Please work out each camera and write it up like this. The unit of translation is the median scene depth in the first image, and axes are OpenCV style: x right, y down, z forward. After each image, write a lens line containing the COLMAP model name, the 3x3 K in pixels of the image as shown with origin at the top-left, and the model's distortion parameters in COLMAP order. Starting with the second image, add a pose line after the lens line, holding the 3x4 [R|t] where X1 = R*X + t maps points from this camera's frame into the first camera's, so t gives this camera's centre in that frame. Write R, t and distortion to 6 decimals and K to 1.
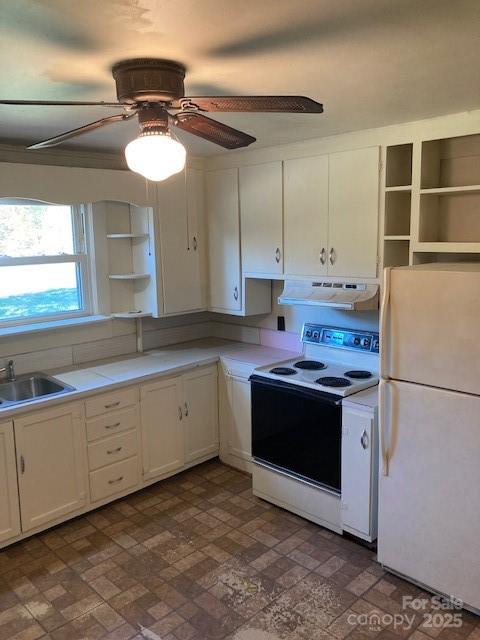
lens RADIAL K [[524.2, 0, 242.4], [0, 524.2, 318.2], [0, 0, 1]] dist [-0.002358, 0.002553]
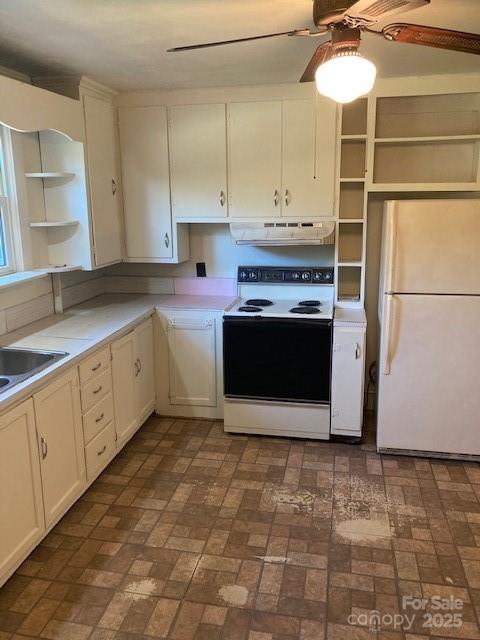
lens RADIAL K [[524.2, 0, 242.4], [0, 524.2, 318.2], [0, 0, 1]] dist [-0.002358, 0.002553]
pose [[0.831688, -0.116133, 0.542963, -0.531342], [0.082208, 0.992860, 0.086438, 0.028994], [-0.549124, -0.027254, 0.835296, 0.136213]]
